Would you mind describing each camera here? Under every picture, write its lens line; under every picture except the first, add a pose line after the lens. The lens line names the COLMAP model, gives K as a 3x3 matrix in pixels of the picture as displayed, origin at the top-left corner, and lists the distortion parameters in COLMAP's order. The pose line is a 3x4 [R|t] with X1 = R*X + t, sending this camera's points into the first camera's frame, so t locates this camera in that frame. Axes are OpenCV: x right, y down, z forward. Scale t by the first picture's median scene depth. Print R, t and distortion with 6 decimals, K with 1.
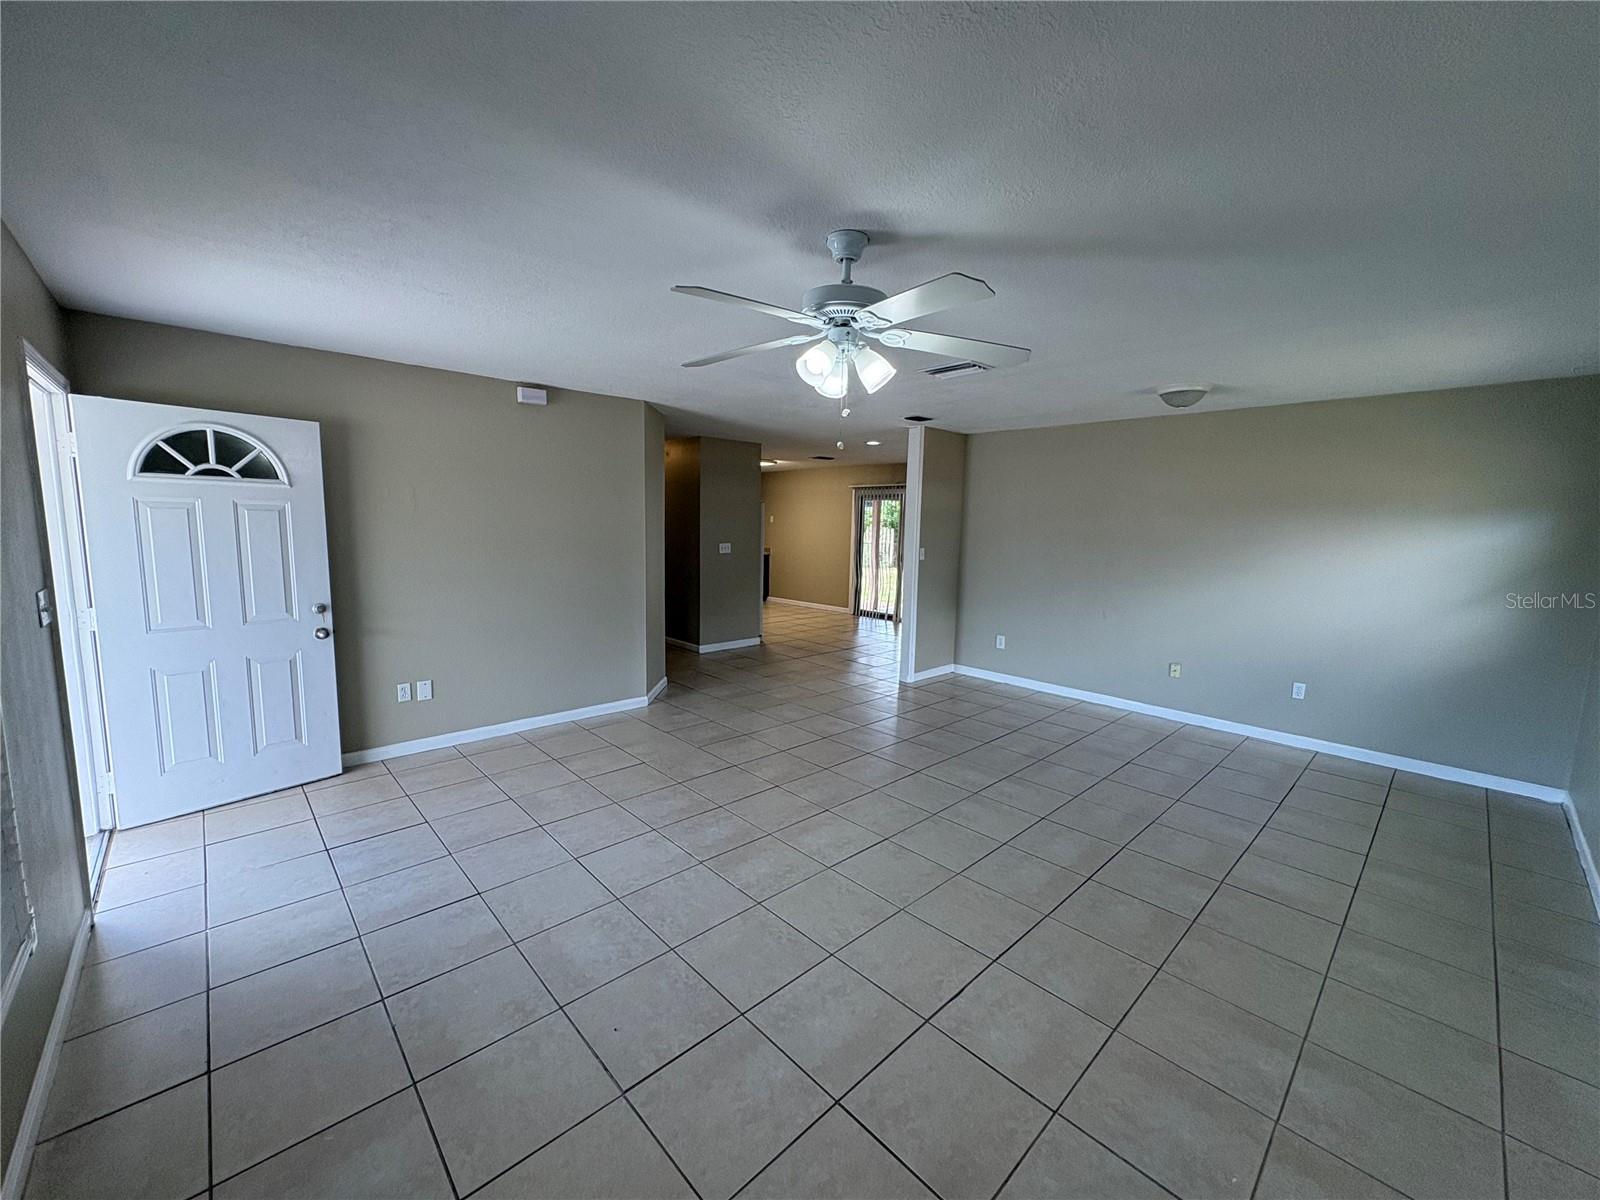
lens RADIAL K [[632.4, 0, 800.0], [0, 632.4, 600.0], [0, 0, 1]] dist [-0.002755, -0.000122]
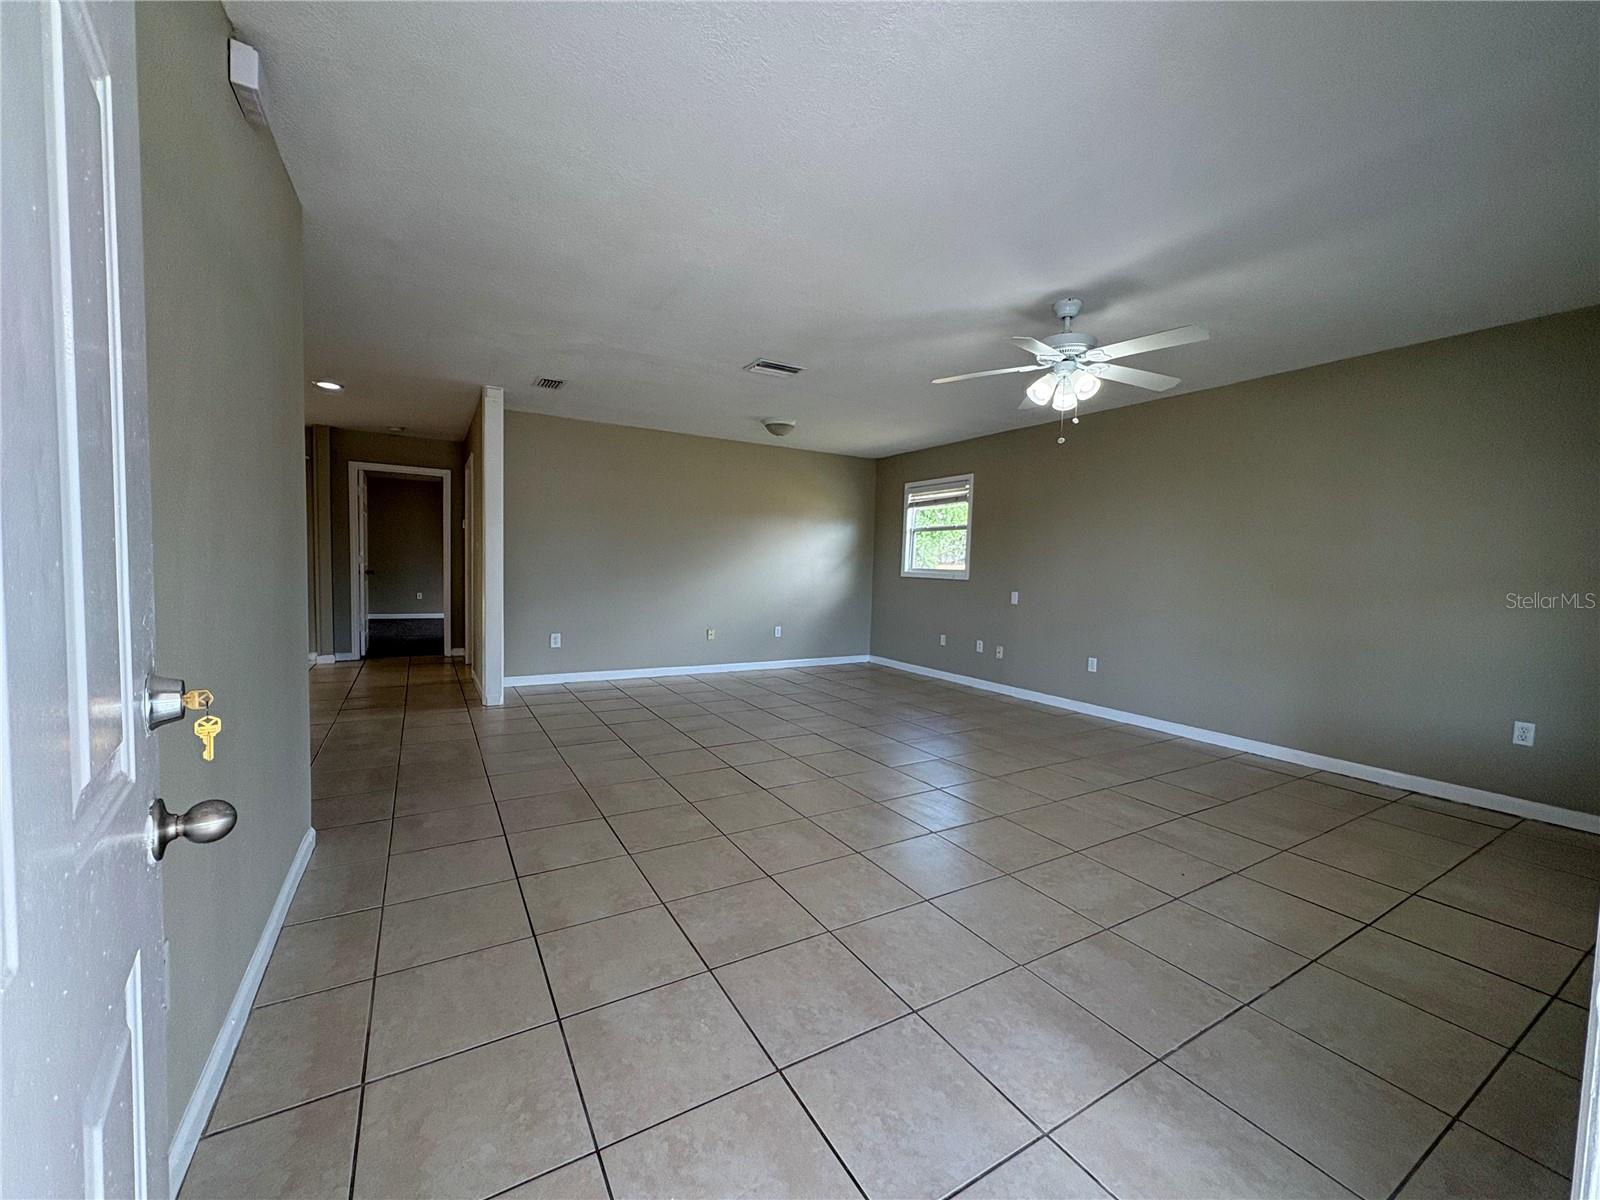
lens RADIAL K [[632.4, 0, 800.0], [0, 632.4, 600.0], [0, 0, 1]] dist [-0.002755, -0.000122]
pose [[0.217913, -0.071205, 0.973367, -0.509833], [0.099249, 0.993781, 0.050479, -0.004129], [-0.970909, 0.085605, 0.223625, 0.434818]]
